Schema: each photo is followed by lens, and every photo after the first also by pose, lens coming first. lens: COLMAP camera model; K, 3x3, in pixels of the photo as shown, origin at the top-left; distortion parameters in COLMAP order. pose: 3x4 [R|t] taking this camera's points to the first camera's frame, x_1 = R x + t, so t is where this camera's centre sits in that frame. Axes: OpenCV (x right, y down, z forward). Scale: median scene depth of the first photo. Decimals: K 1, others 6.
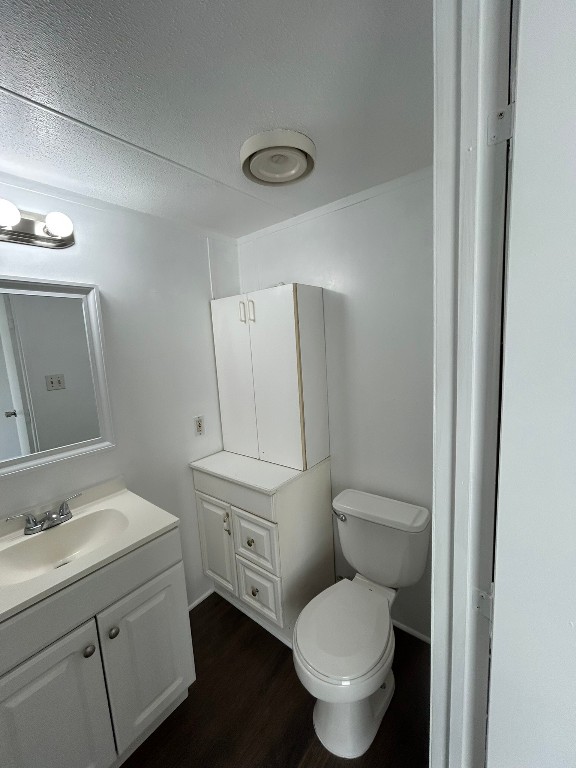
lens RADIAL K [[313.7, 0, 288.0], [0, 313.7, 384.0], [0, 0, 1]] dist [-0.001370, -0.000002]
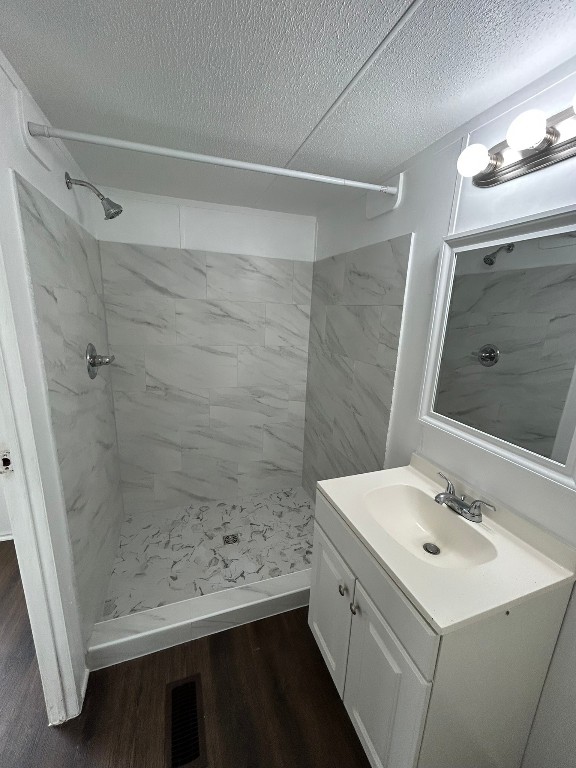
lens RADIAL K [[313.7, 0, 288.0], [0, 313.7, 384.0], [0, 0, 1]] dist [-0.001370, -0.000002]
pose [[-0.522495, 0.235520, -0.819469, 0.151785], [-0.116785, 0.932267, 0.342401, -0.133453], [0.844607, 0.274604, -0.459600, 0.845633]]
